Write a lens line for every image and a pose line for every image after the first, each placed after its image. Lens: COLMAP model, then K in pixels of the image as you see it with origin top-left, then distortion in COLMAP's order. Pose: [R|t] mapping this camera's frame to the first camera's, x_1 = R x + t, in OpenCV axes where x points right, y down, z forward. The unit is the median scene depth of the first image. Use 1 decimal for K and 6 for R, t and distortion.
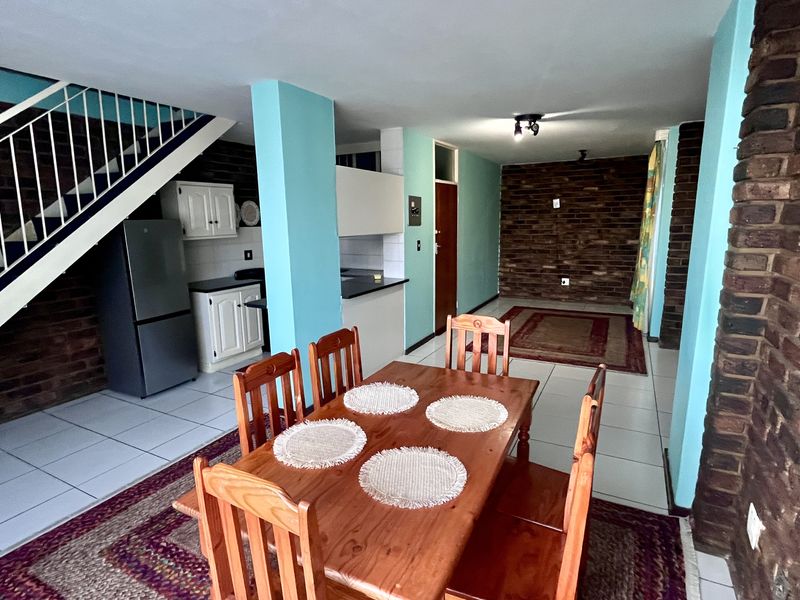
lens RADIAL K [[432.2, 0, 395.9], [0, 432.2, 303.3], [0, 0, 1]] dist [-0.005716, 0.000467]
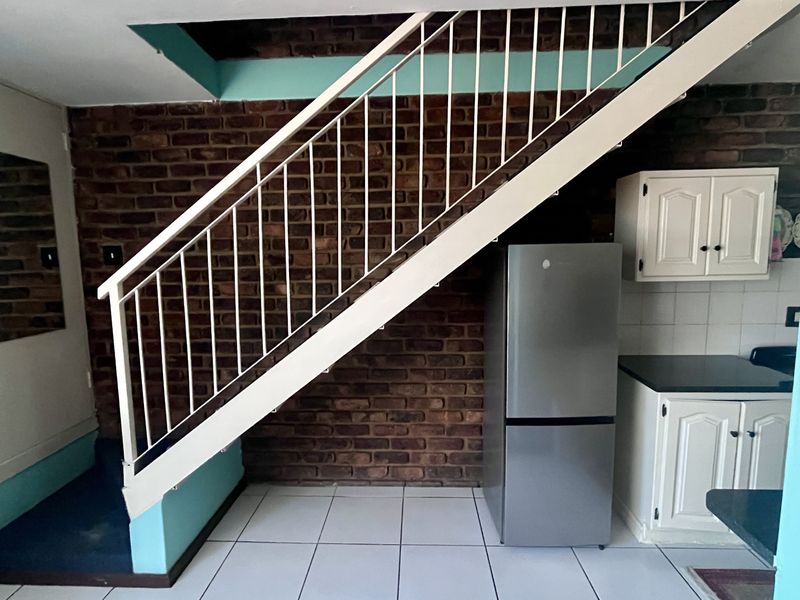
lens RADIAL K [[432.2, 0, 397.2], [0, 432.2, 301.3], [0, 0, 1]] dist [-0.005716, 0.000467]
pose [[0.431917, 0.111287, -0.895021, -0.110611], [-0.166250, 0.985177, 0.042269, -0.075890], [0.886459, 0.130541, 0.444016, 0.400804]]
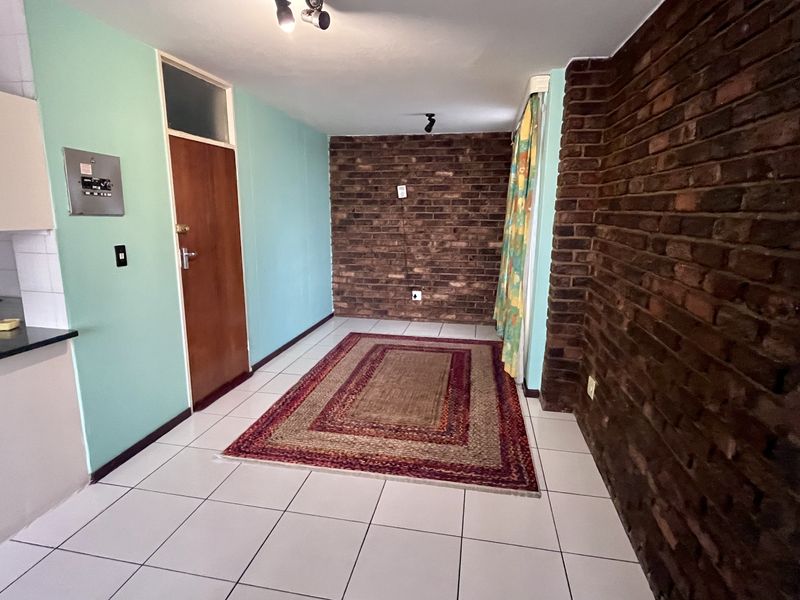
lens RADIAL K [[432.2, 0, 399.5], [0, 432.2, 301.4], [0, 0, 1]] dist [-0.005716, 0.000467]
pose [[0.954081, -0.032858, 0.297741, 0.192888], [0.029969, 0.999449, 0.014265, -0.072790], [-0.298046, -0.004687, 0.954540, 0.399277]]
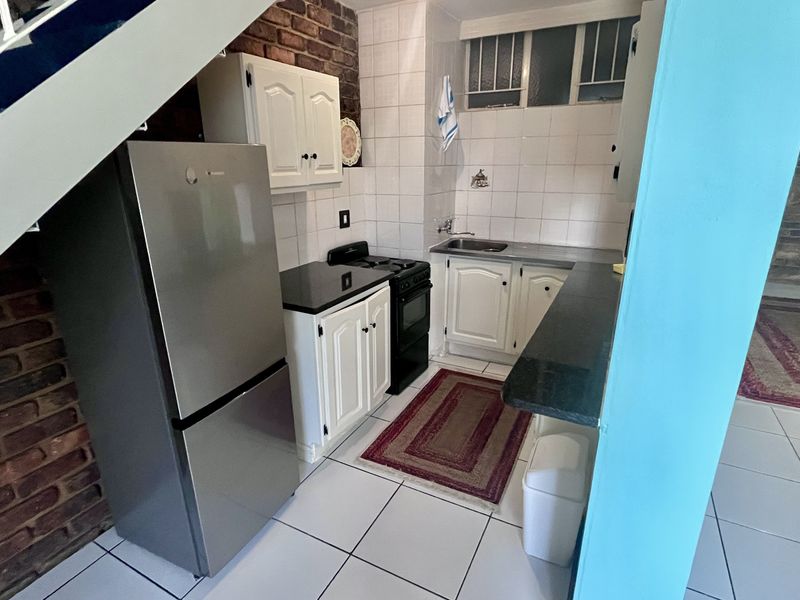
lens RADIAL K [[432.2, 0, 399.6], [0, 432.2, 301.6], [0, 0, 1]] dist [-0.005716, 0.000467]
pose [[0.999886, 0.002881, 0.014851, -0.279684], [-0.004628, 0.992885, 0.118983, -0.072614], [-0.014402, -0.119038, 0.992785, 0.428337]]
